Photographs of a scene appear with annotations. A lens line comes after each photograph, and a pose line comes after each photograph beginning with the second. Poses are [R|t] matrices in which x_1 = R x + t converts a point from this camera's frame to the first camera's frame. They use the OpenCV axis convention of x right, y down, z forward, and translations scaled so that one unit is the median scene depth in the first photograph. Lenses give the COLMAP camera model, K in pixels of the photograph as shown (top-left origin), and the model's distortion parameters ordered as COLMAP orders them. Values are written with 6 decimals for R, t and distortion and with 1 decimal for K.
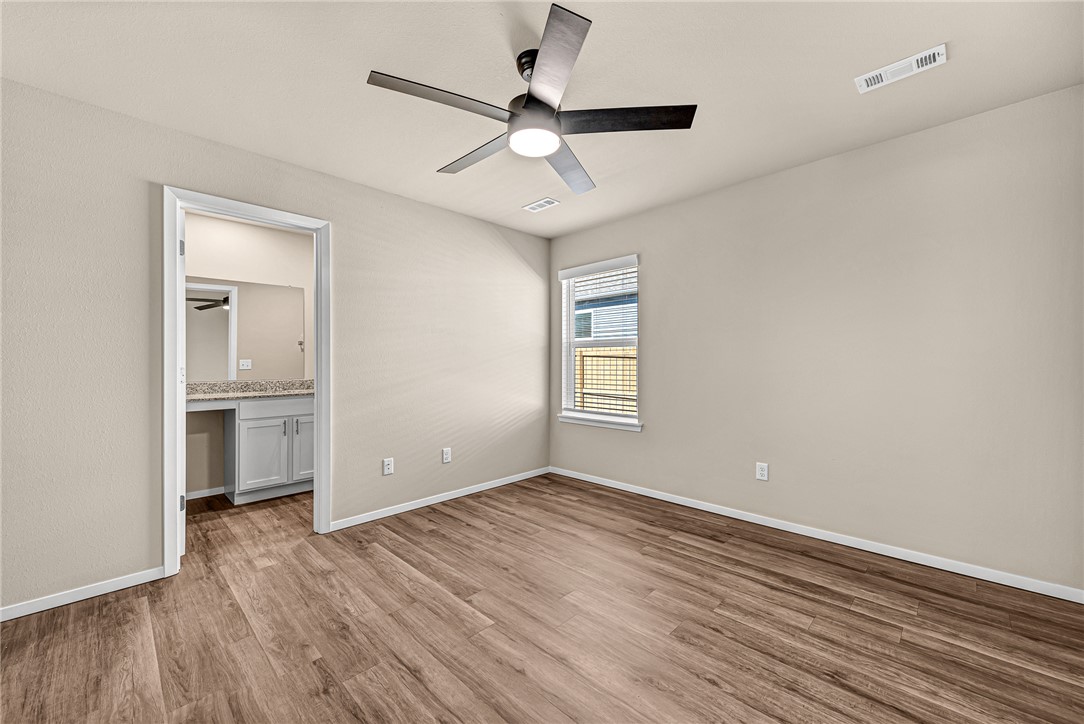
lens RADIAL K [[424.7, 0, 545.3], [0, 424.7, 372.9], [0, 0, 1]] dist [0.005309, -0.000167]
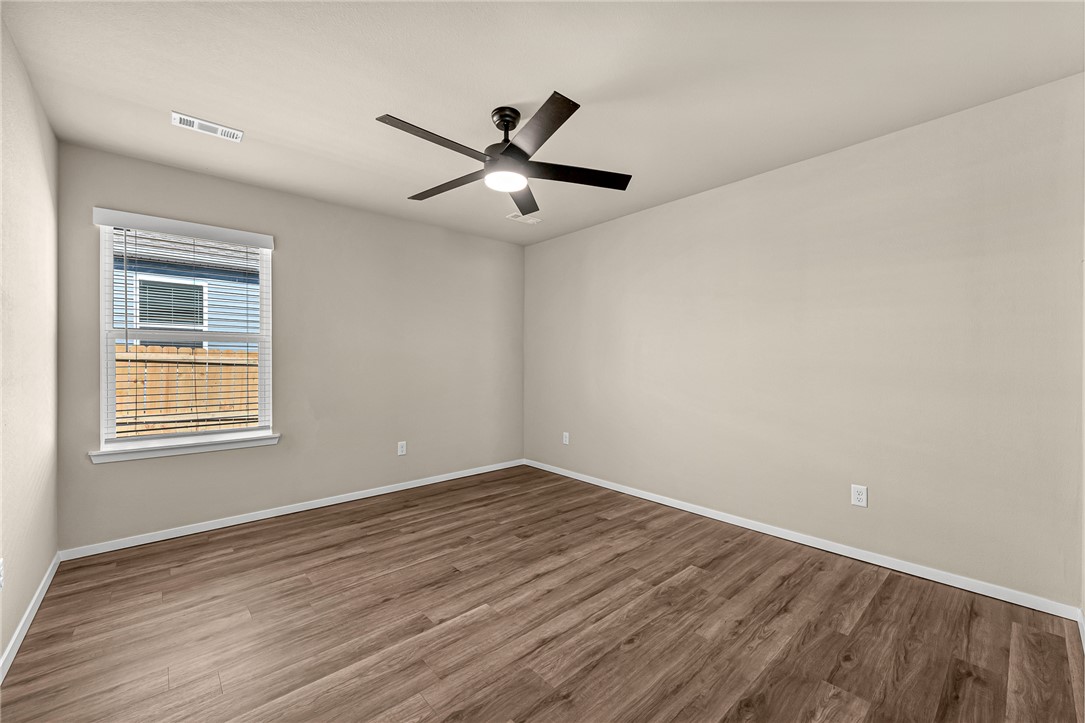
lens RADIAL K [[425.1, 0, 545.8], [0, 425.1, 372.4], [0, 0, 1]] dist [0.005309, -0.000167]
pose [[0.062808, -0.021453, 0.997795, -1.021116], [0.026934, 0.999441, 0.019793, -0.014537], [-0.997662, 0.025632, 0.063351, 0.664730]]
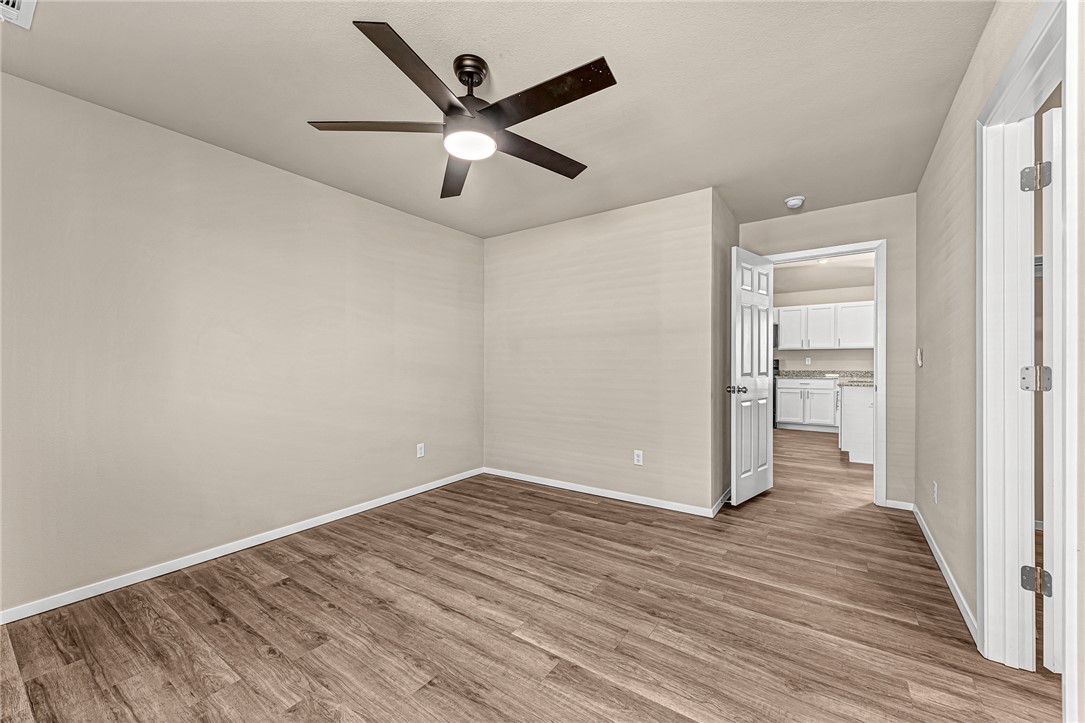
lens RADIAL K [[421.4, 0, 537.6], [0, 421.4, 362.7], [0, 0, 1]] dist [0.002733, 0.000085]
pose [[-0.988693, 0.008327, -0.149723, -0.033789], [0.003868, 0.999541, 0.030047, -0.043993], [0.149905, 0.029128, -0.988271, 1.677300]]
